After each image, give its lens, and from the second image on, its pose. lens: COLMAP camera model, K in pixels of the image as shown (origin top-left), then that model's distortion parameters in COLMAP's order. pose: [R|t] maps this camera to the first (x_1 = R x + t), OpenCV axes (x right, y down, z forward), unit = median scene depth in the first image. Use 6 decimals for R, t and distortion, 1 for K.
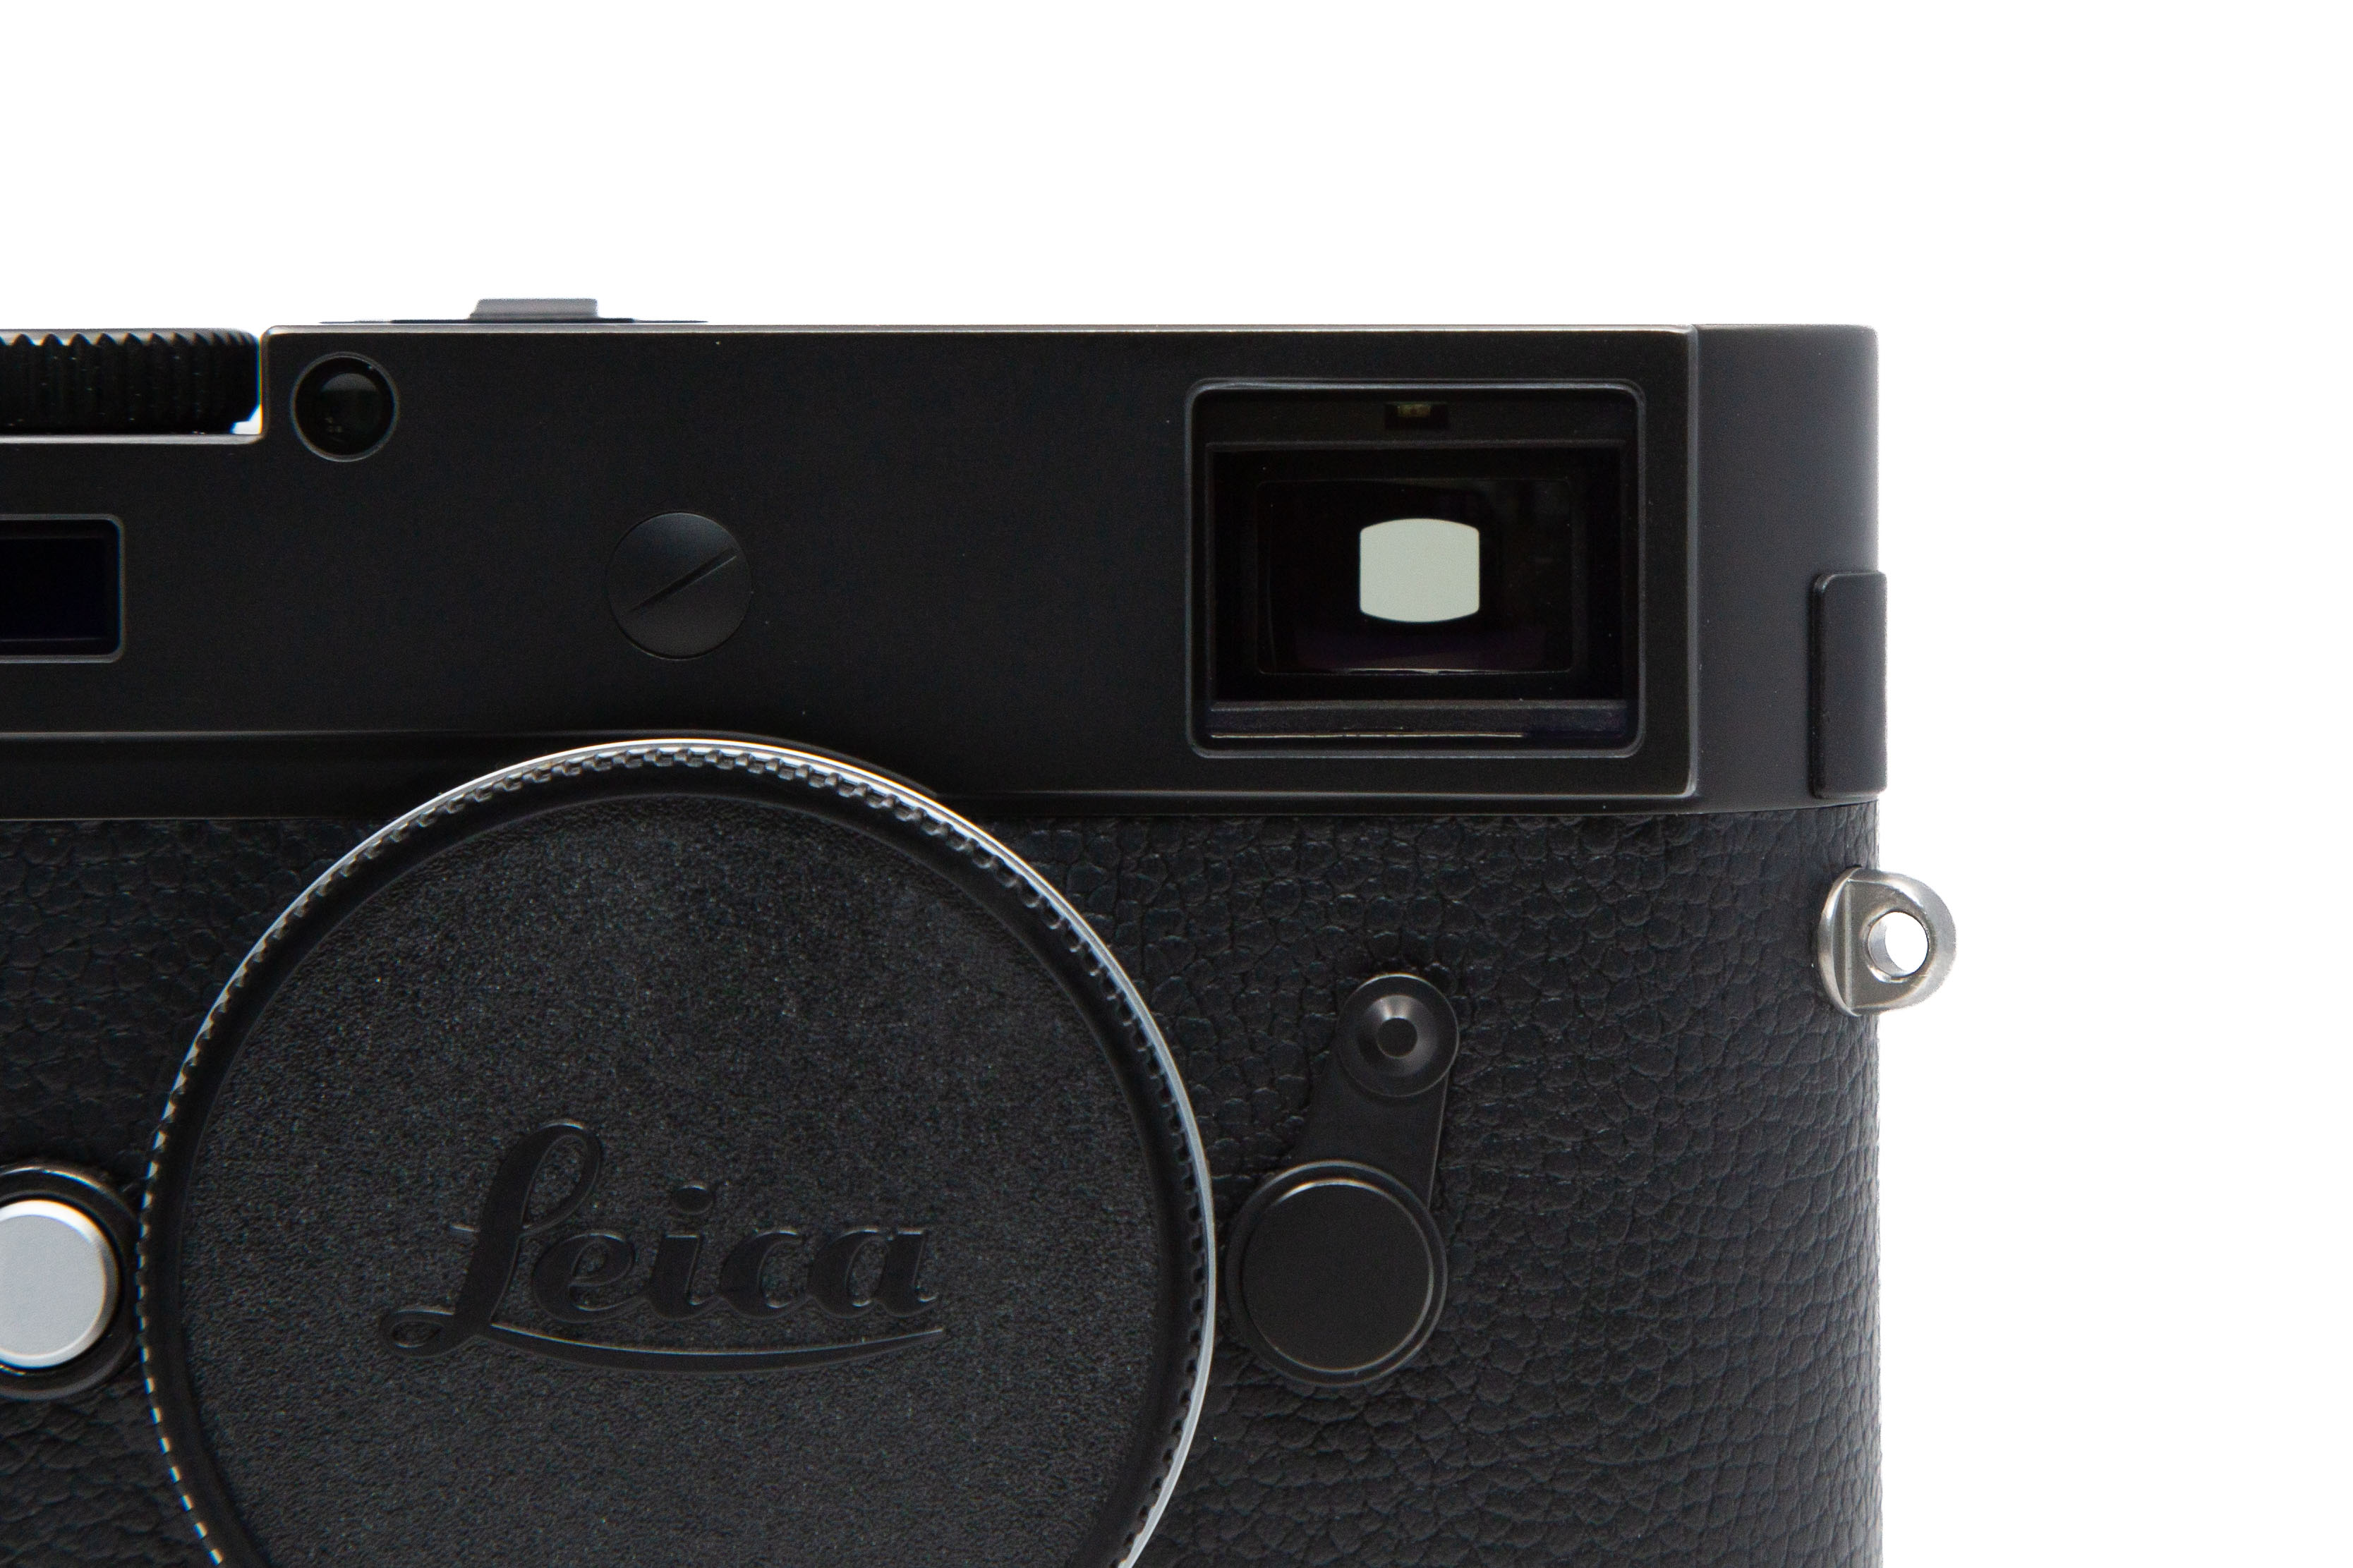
lens RADIAL K [[7331.6, 0, 1179.6], [0, 7331.6, 781.5], [0, 0, 1]] dist [0.335019, 0.000000]
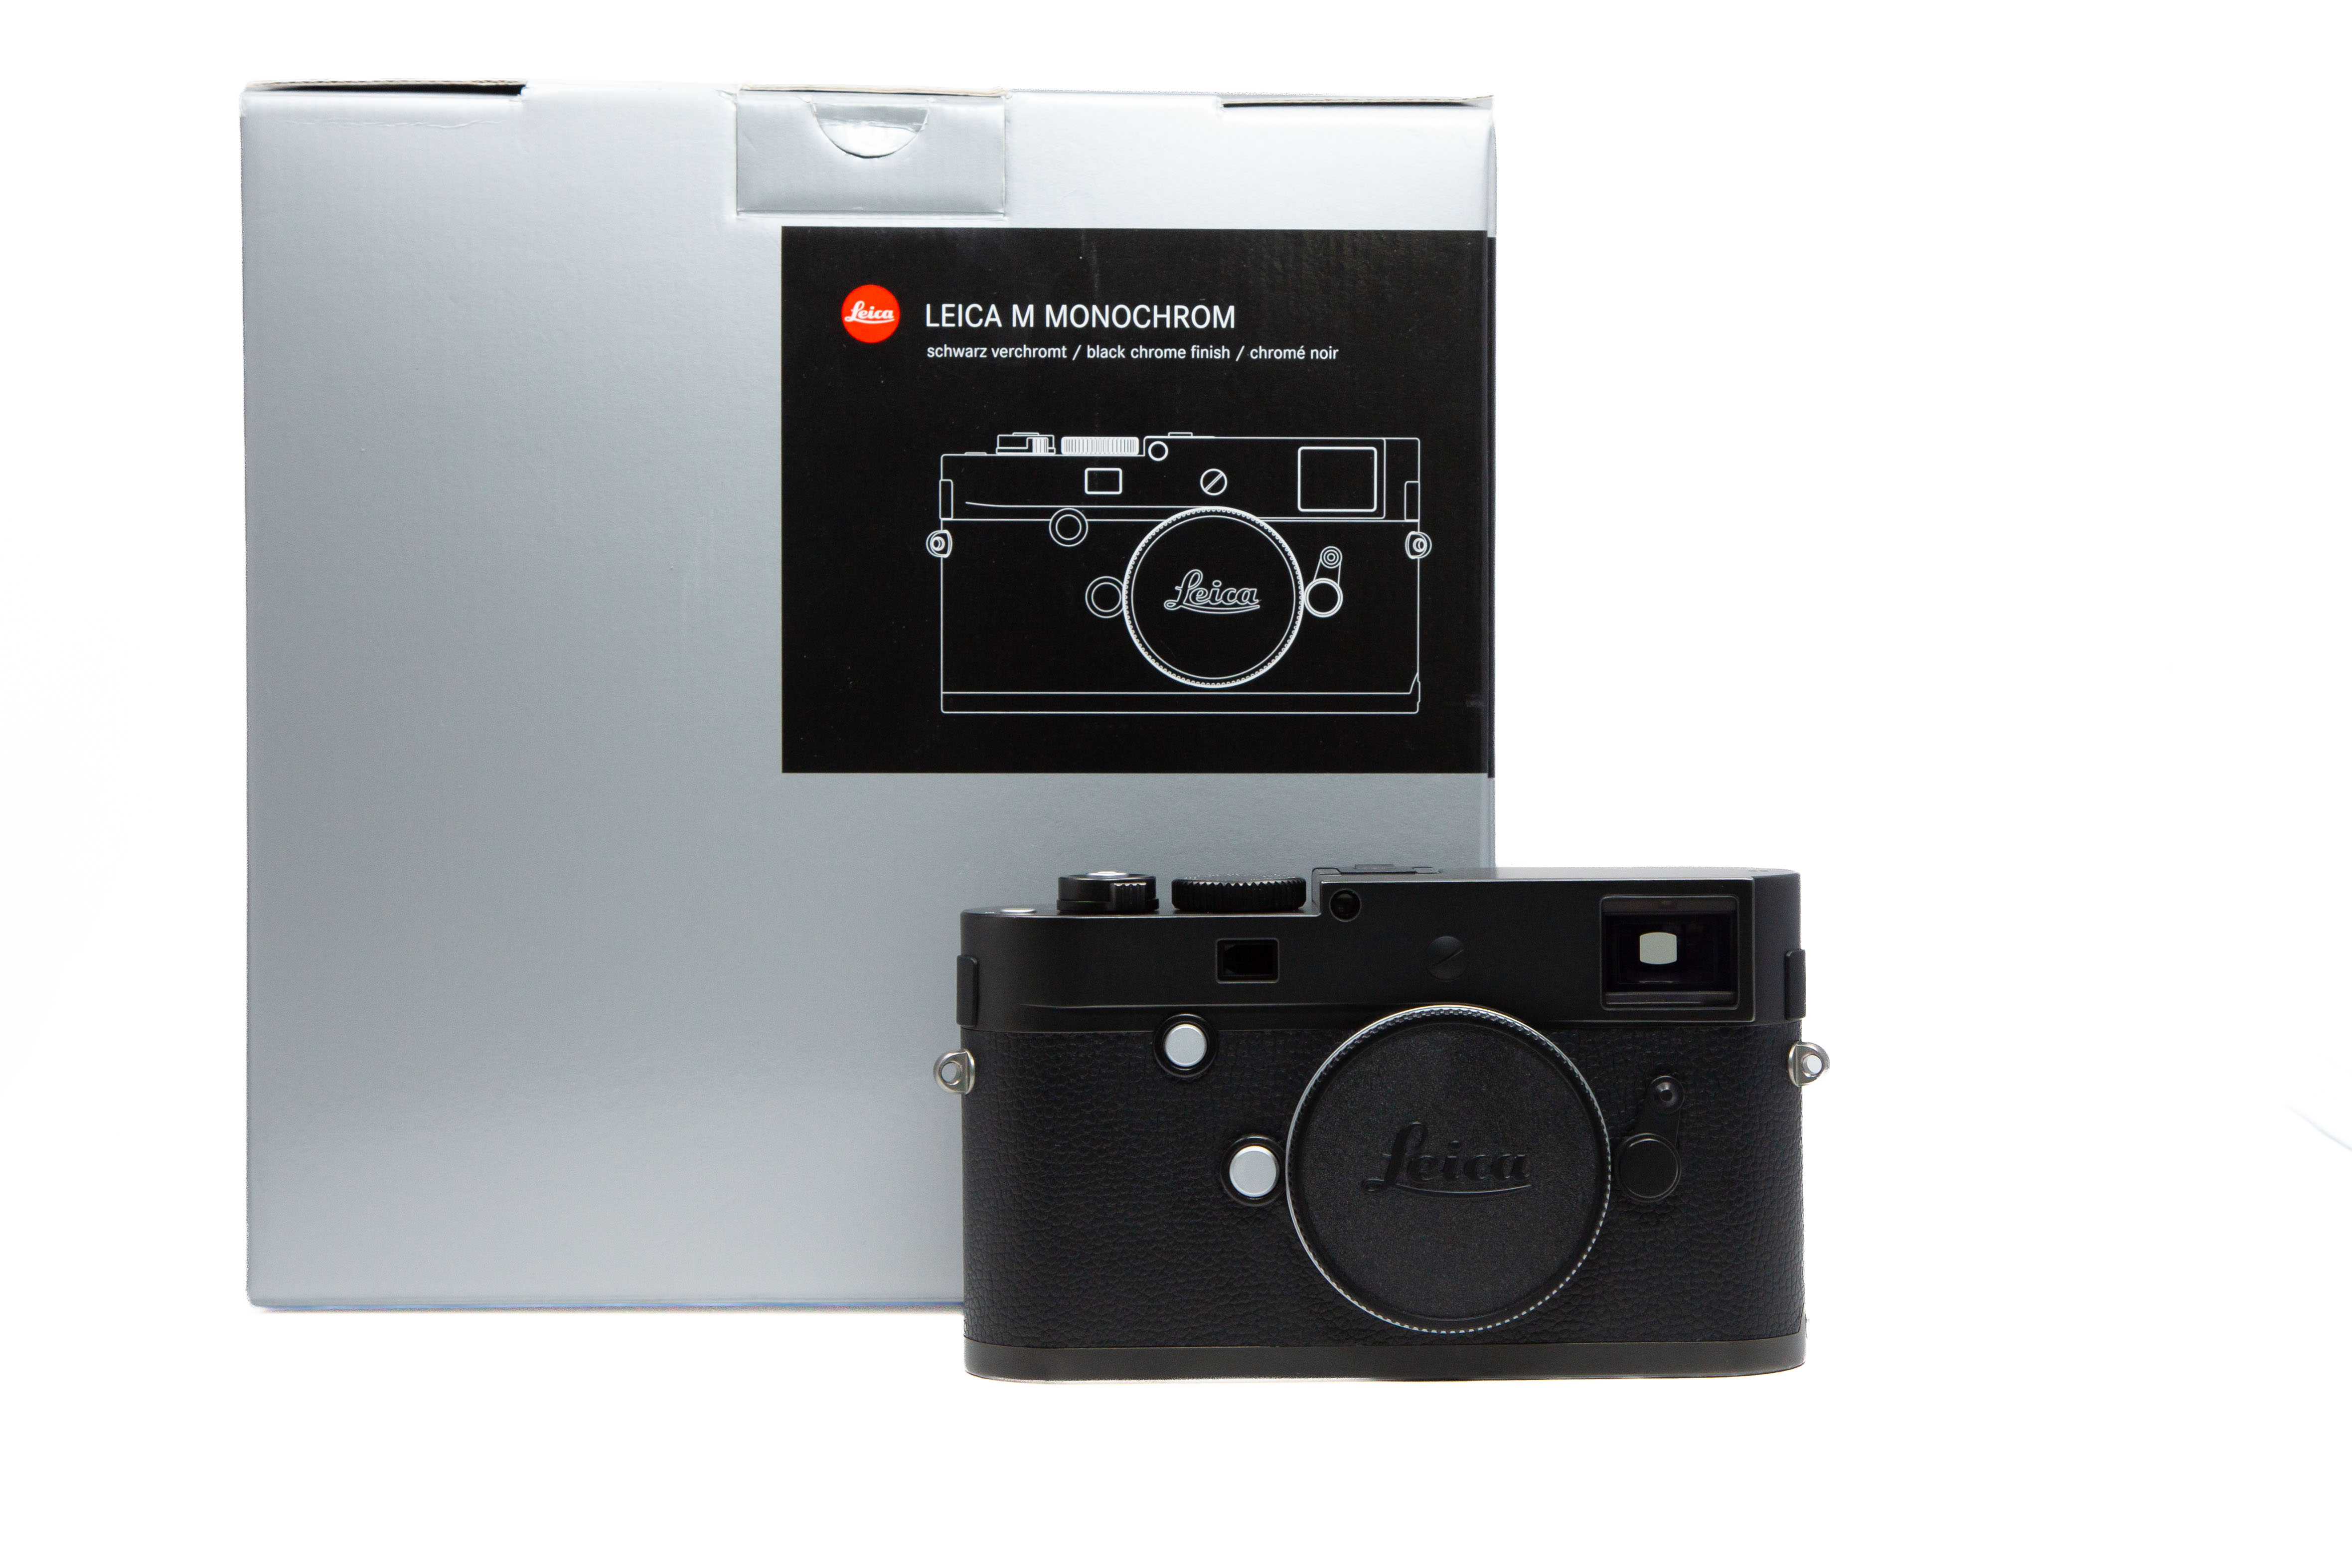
lens RADIAL K [[4367.3, 0, 1172.9], [0, 4367.3, 784.9], [0, 0, 1]] dist [0.081284, 0.000000]
pose [[0.999173, -0.002947, 0.040558, -0.268198], [0.003868, 0.999736, -0.022632, -0.060269], [-0.040481, 0.022770, 0.998921, -0.942928]]
